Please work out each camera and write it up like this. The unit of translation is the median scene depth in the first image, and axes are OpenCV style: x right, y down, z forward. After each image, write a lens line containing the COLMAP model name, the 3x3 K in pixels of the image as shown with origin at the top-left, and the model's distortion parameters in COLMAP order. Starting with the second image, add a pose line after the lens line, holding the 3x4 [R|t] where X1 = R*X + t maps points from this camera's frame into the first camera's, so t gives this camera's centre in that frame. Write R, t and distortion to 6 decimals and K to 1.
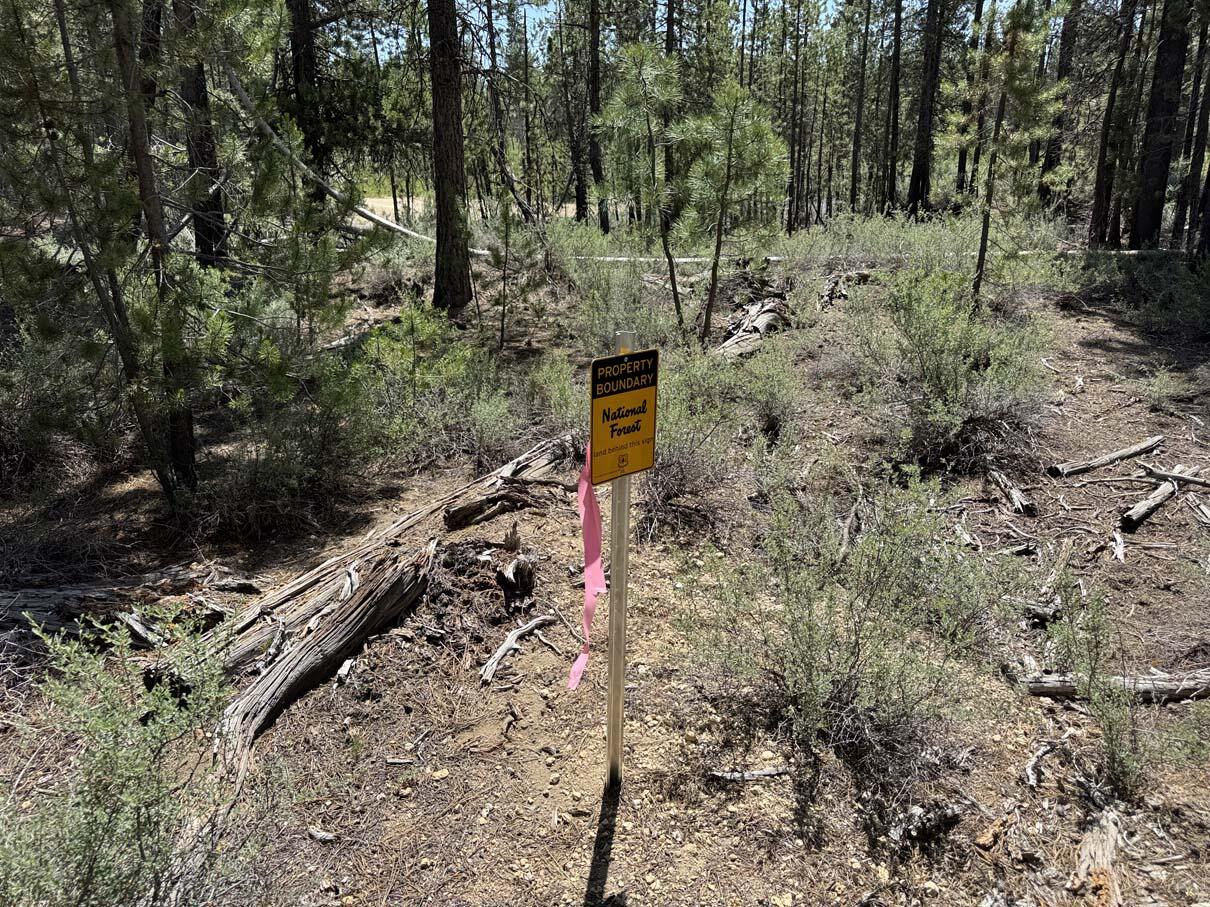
lens RADIAL K [[849.0, 0, 588.9], [0, 849.0, 450.6], [0, 0, 1]] dist [0.051647, -0.072279]
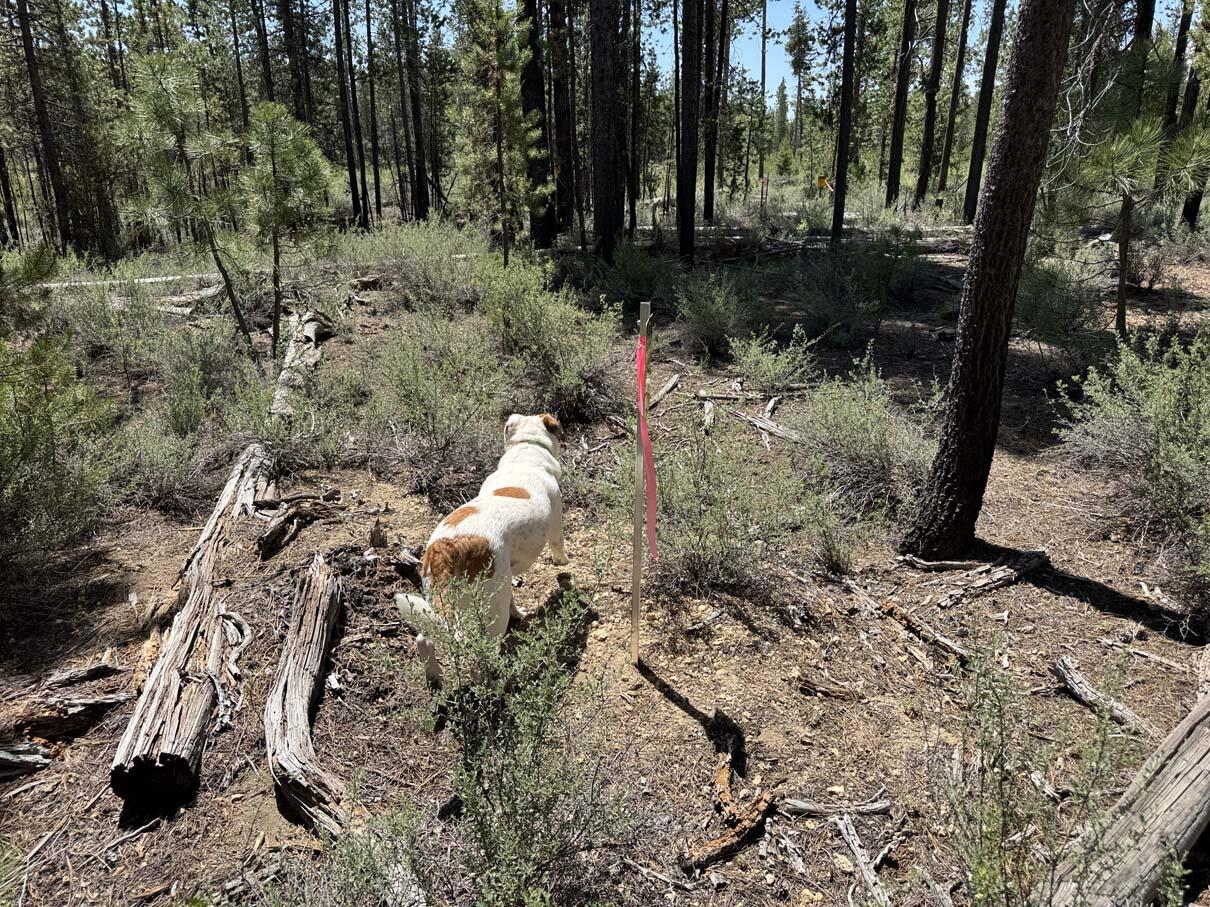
lens RADIAL K [[849.0, 0, 588.9], [0, 849.0, 450.6], [0, 0, 1]] dist [0.051647, -0.072279]
pose [[0.765454, -0.194987, 0.613238, -0.479122], [0.202372, 0.977576, 0.058229, -0.007573], [-0.610841, 0.079530, 0.787749, 0.003812]]
